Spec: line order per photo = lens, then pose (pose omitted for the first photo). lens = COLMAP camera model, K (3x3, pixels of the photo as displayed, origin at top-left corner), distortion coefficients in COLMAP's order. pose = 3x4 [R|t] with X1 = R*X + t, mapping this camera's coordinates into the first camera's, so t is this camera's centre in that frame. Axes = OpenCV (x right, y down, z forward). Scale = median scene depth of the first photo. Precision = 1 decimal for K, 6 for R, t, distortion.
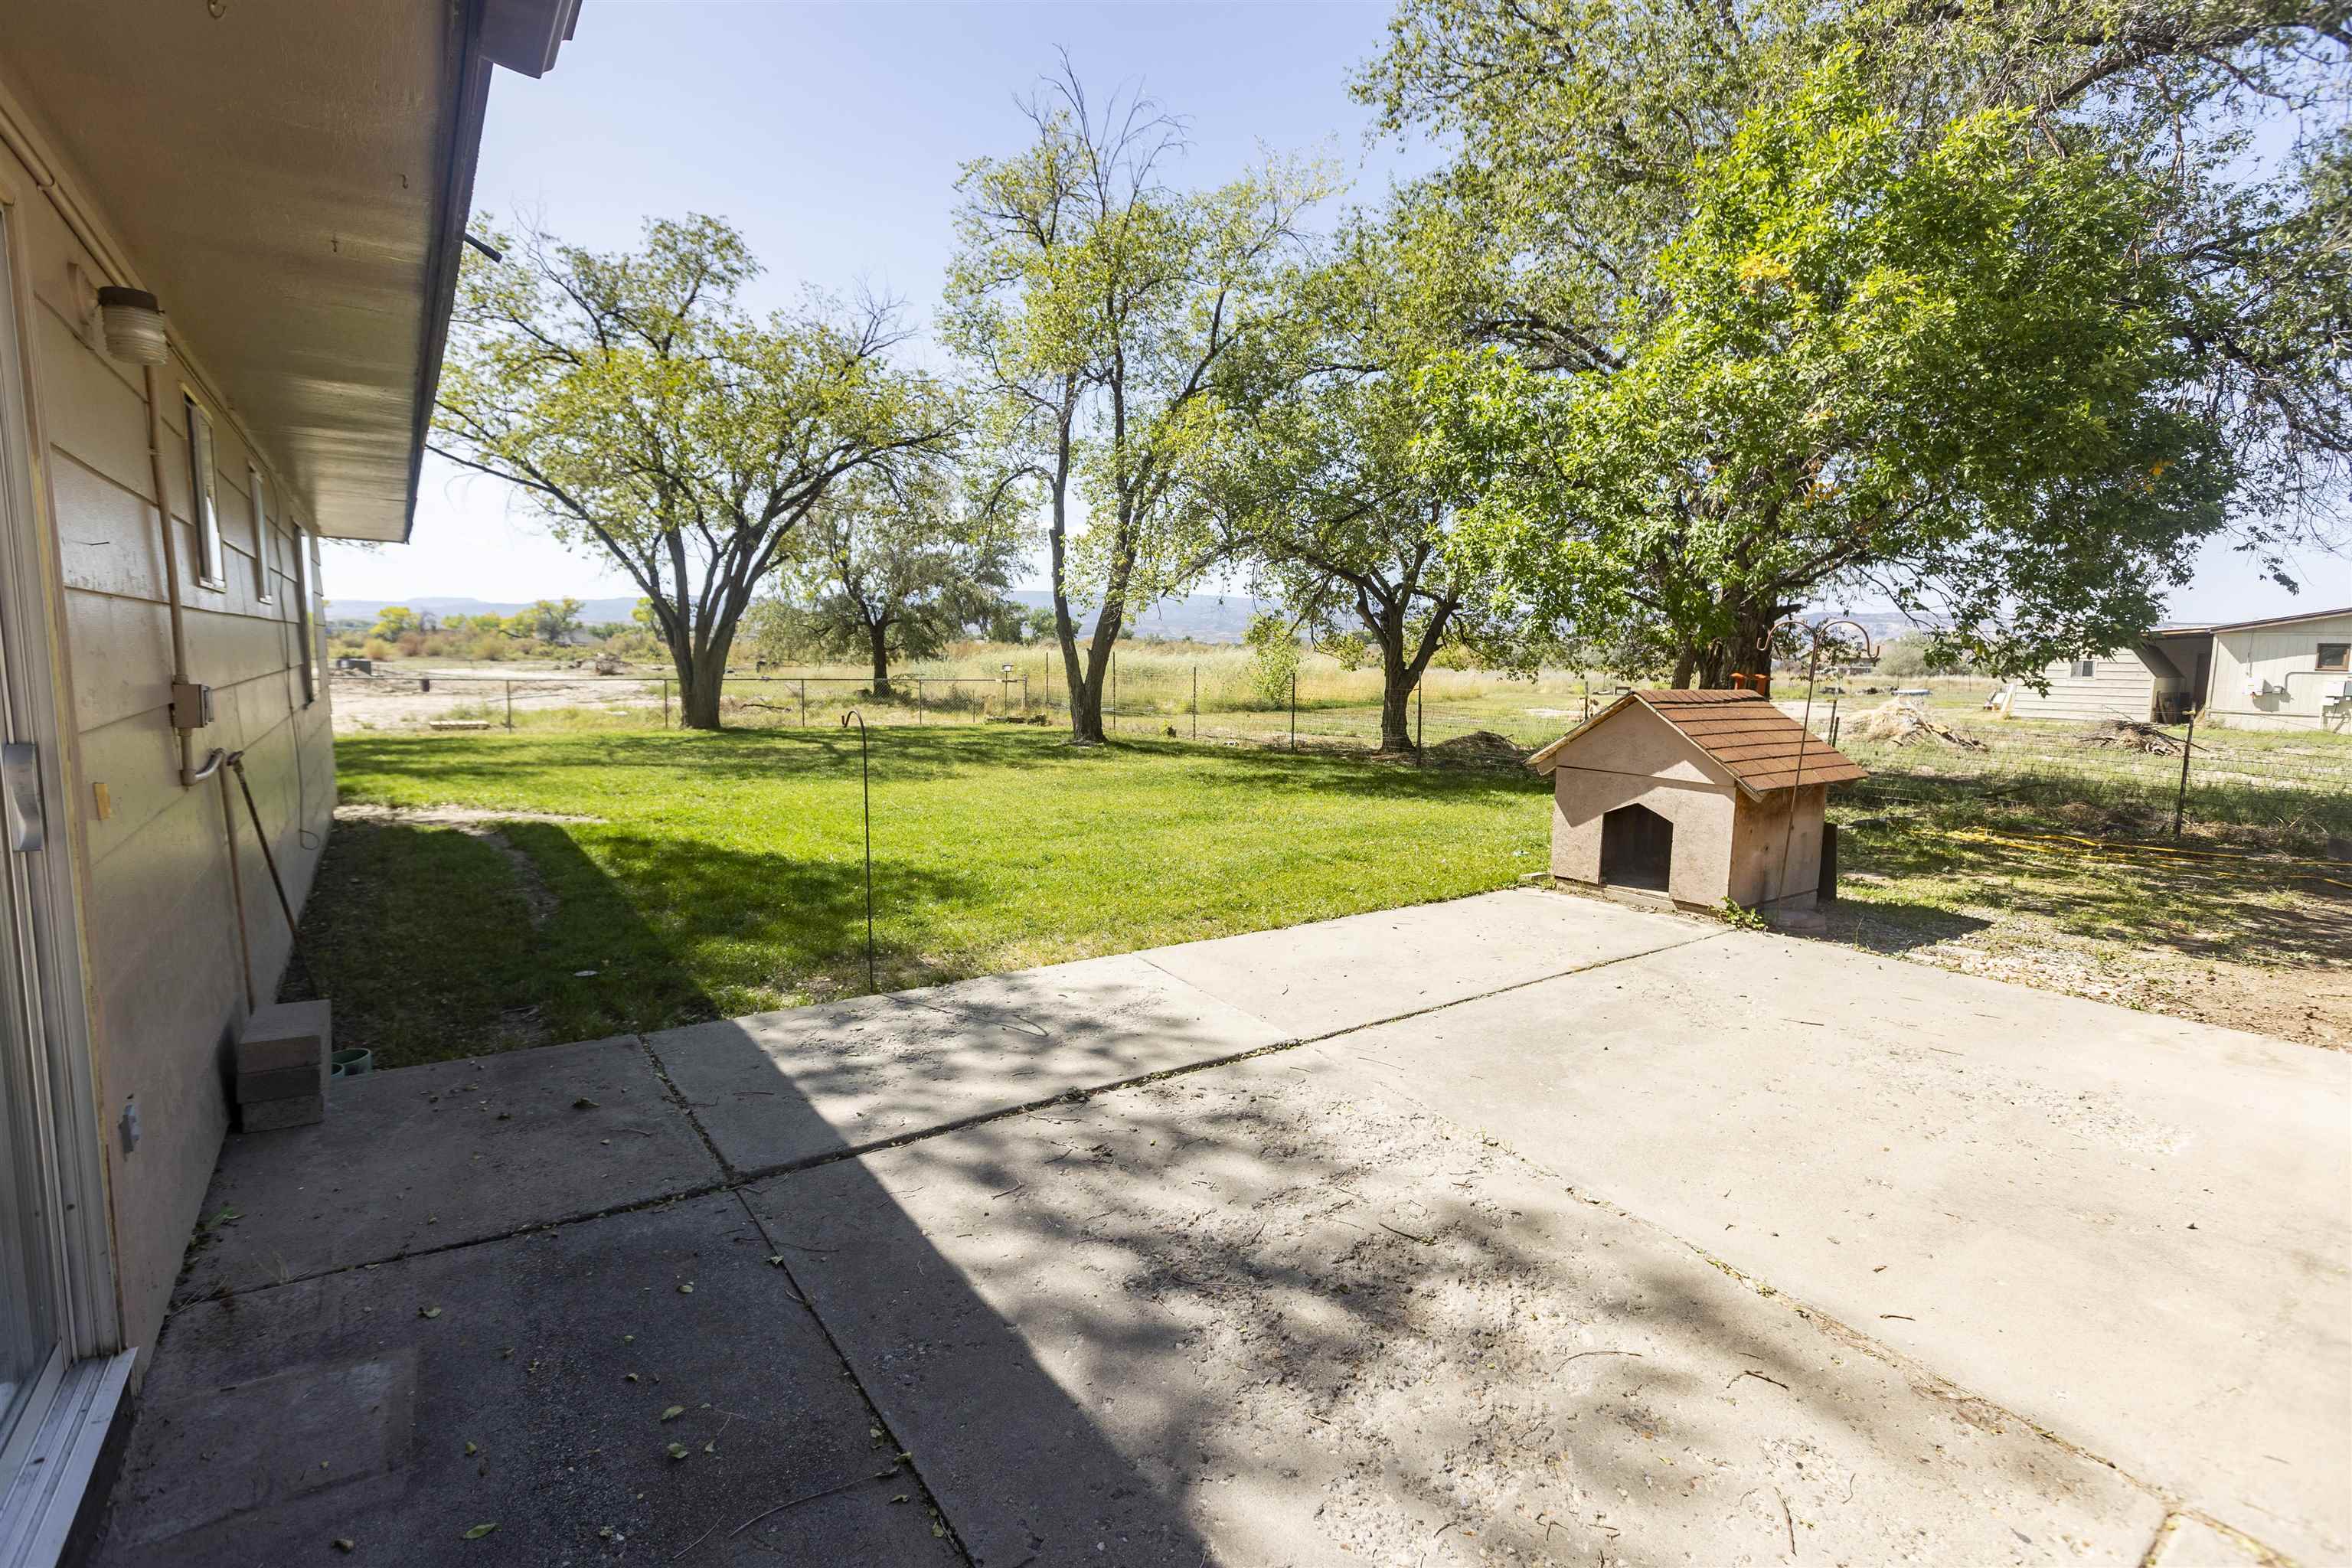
lens RADIAL K [[1050.9, 0, 1172.0], [0, 1050.9, 775.6], [0, 0, 1]] dist [0.005147, -0.000990]
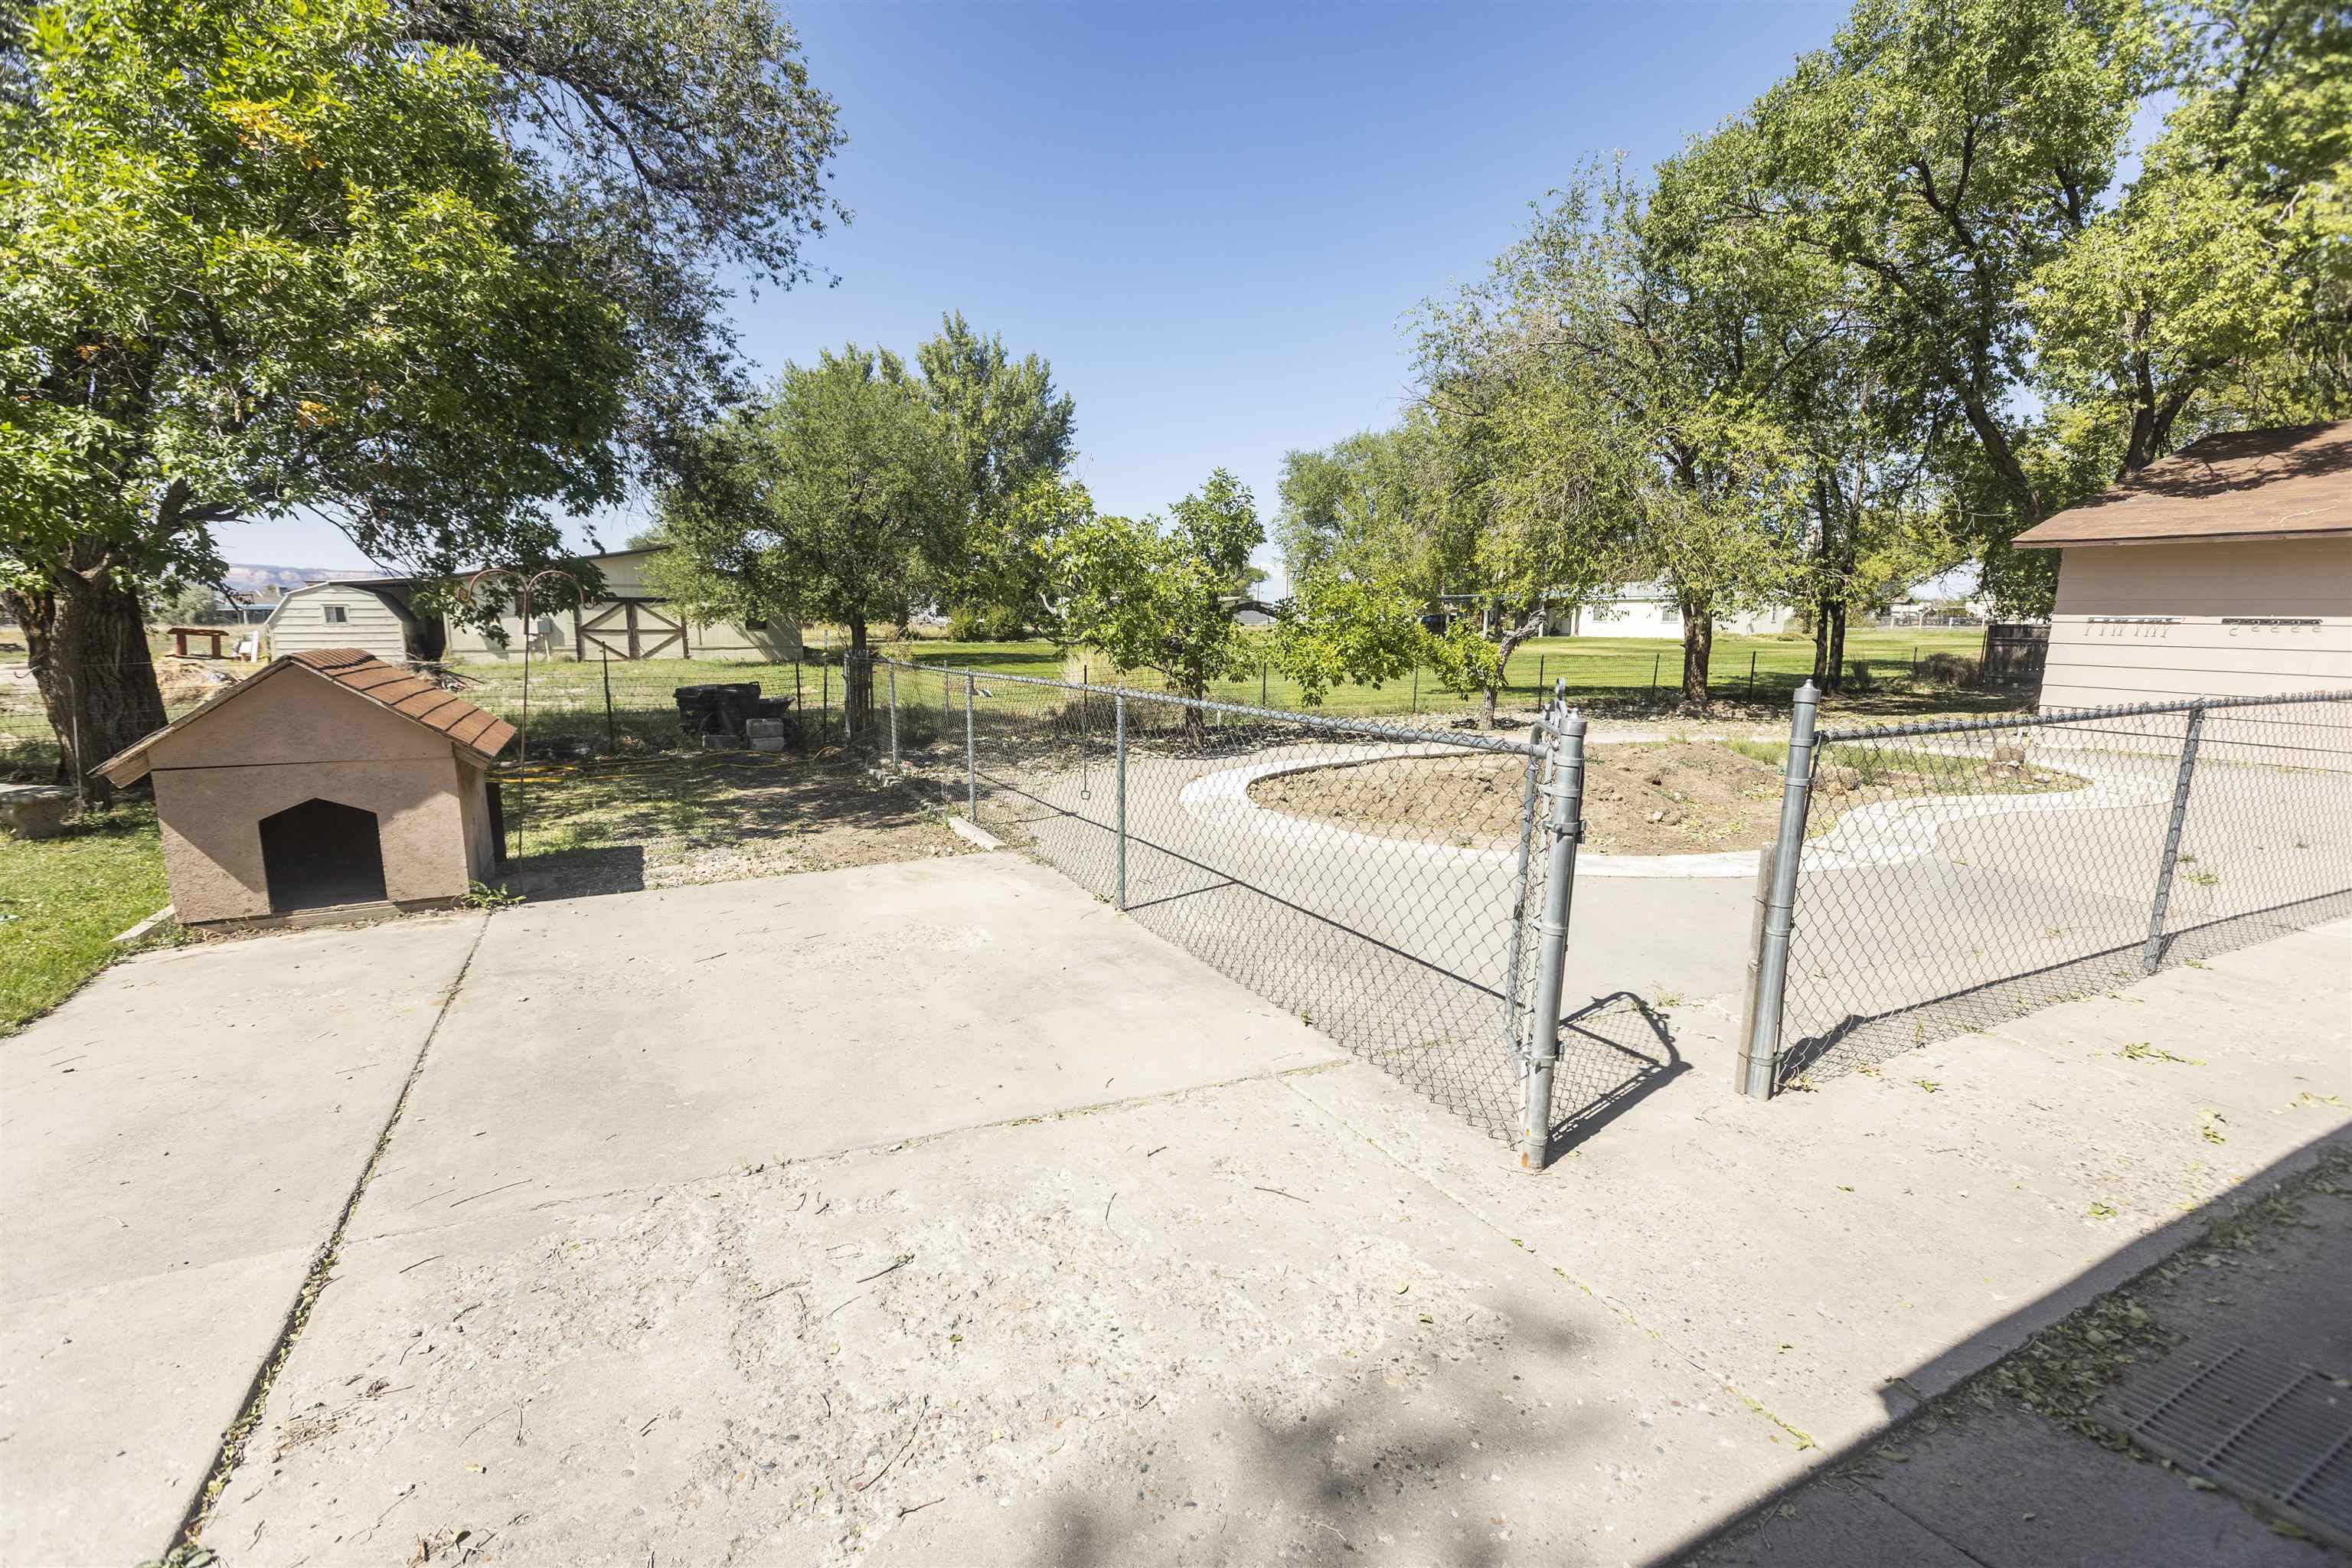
lens RADIAL K [[1050.9, 0, 1166.4], [0, 1050.9, 797.5], [0, 0, 1]] dist [0.005147, -0.000990]
pose [[0.159473, -0.186235, 0.969477, -0.339788], [0.117587, 0.978637, 0.168652, -0.050959], [-0.980174, 0.087103, 0.177965, 0.365559]]
